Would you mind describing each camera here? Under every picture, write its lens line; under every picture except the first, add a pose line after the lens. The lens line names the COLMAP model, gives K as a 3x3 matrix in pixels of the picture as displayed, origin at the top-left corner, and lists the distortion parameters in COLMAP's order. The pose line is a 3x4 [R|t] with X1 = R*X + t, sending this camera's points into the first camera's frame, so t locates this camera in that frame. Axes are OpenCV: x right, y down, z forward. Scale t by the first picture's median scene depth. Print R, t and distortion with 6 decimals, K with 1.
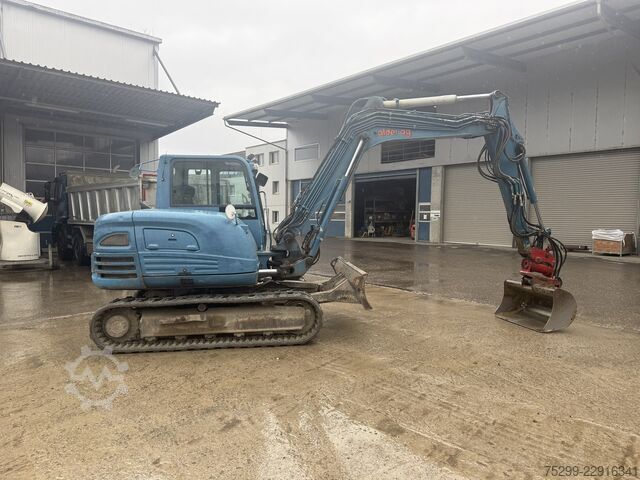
lens RADIAL K [[450.9, 0, 324.6], [0, 450.9, 240.7], [0, 0, 1]] dist [0.054470, -0.057636]
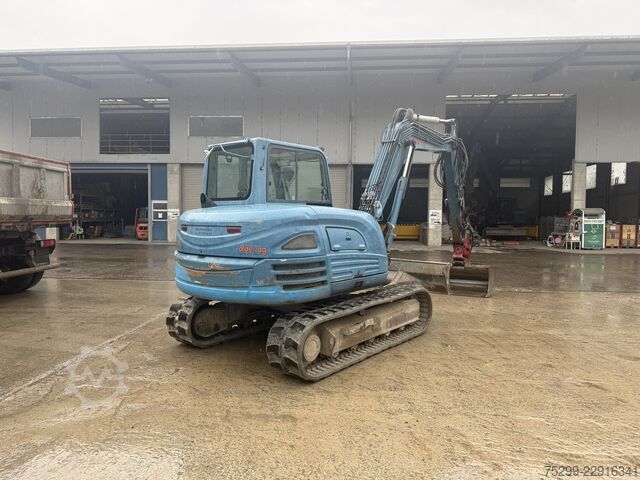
lens RADIAL K [[450.9, 0, 323.4], [0, 450.9, 238.8], [0, 0, 1]] dist [0.054470, -0.057636]
pose [[0.719454, -0.030519, 0.693870, -0.198824], [0.032303, 0.999423, 0.010464, -0.002790], [-0.693789, 0.014886, 0.720025, 0.079420]]
